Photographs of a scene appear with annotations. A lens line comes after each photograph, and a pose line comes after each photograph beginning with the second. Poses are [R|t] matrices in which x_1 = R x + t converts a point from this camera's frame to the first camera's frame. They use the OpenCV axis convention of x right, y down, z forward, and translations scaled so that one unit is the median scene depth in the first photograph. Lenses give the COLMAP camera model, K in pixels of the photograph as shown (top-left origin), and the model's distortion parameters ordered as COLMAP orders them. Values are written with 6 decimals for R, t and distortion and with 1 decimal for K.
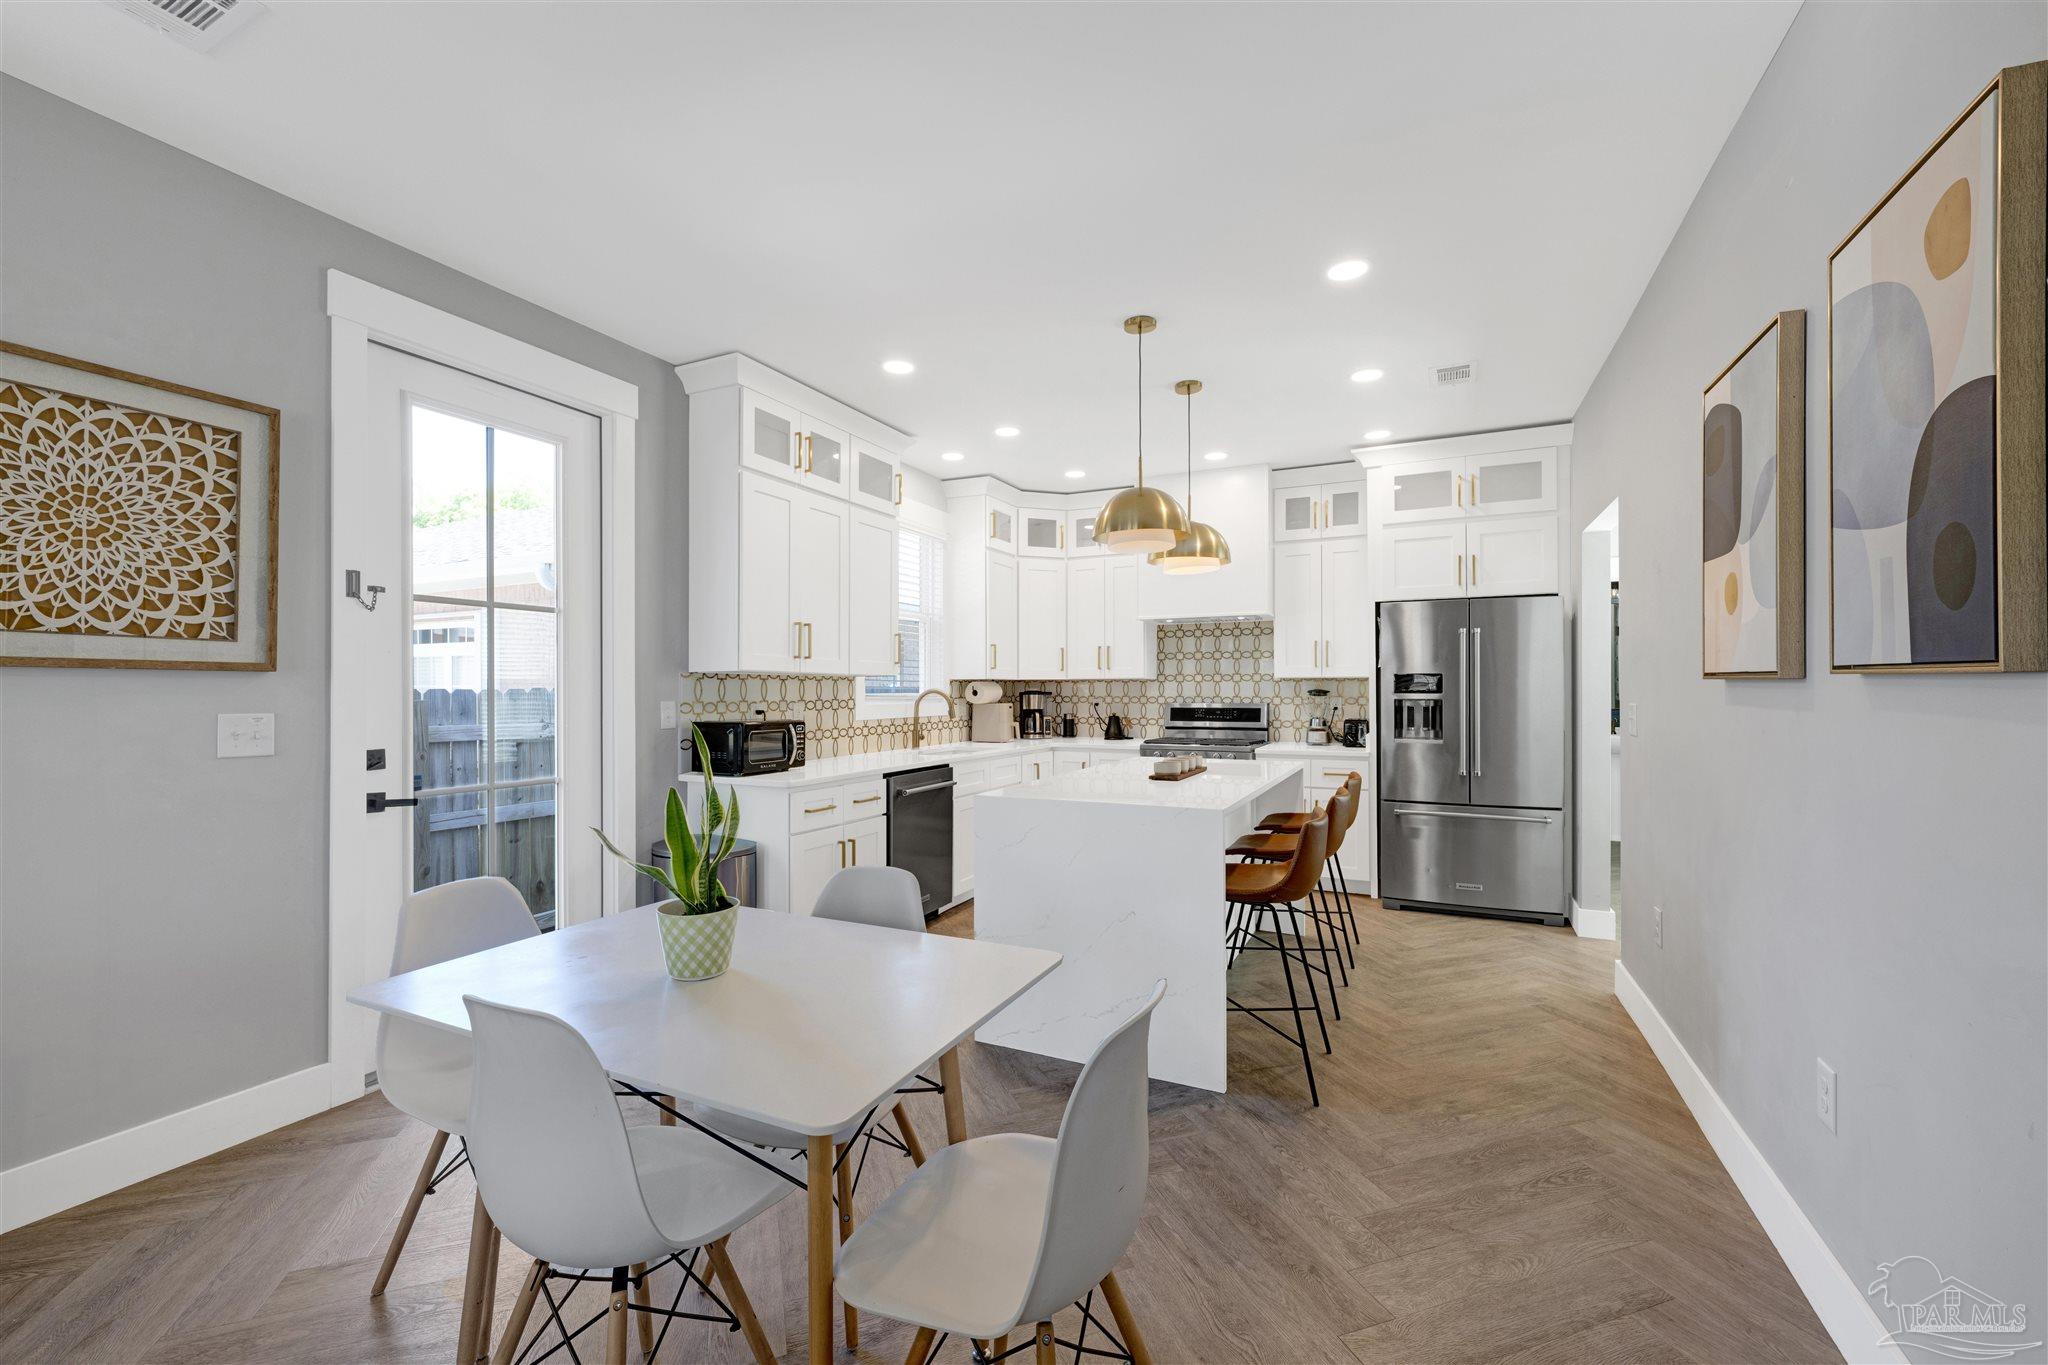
lens RADIAL K [[829.0, 0, 996.0], [0, 829.0, 688.0], [0, 0, 1]] dist [0.002474, -0.000450]
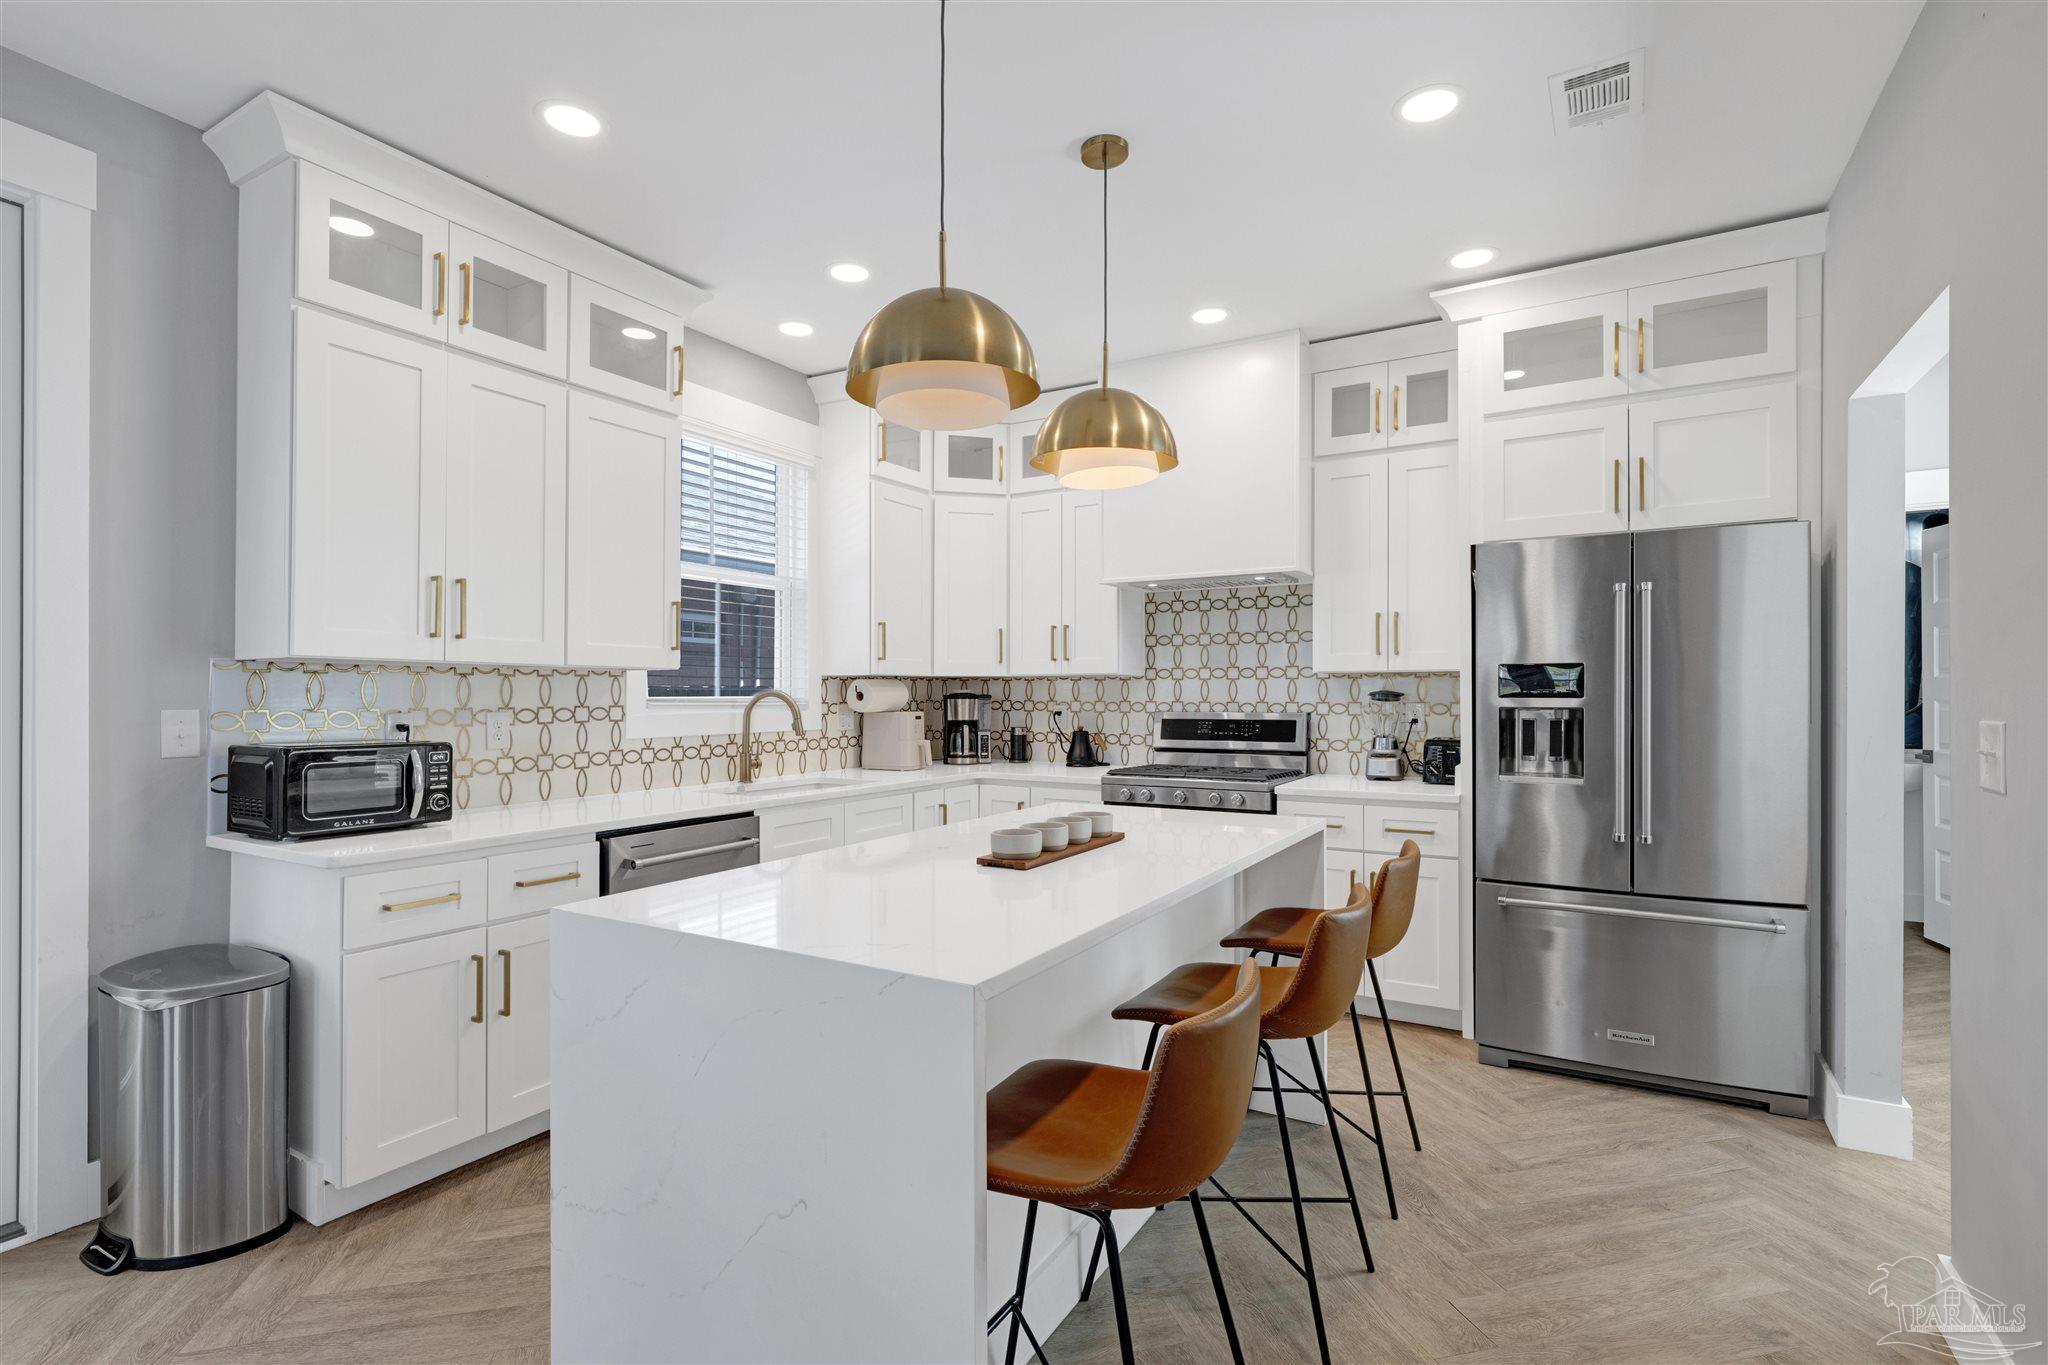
lens RADIAL K [[974.6, 0, 991.1], [0, 974.6, 693.3], [0, 0, 1]] dist [-0.000873, 0.000545]
pose [[0.997018, 0.001051, -0.077160, 0.176631], [-0.000786, 0.999994, 0.003470, 0.001234], [0.077163, -0.003399, 0.997013, 0.288518]]
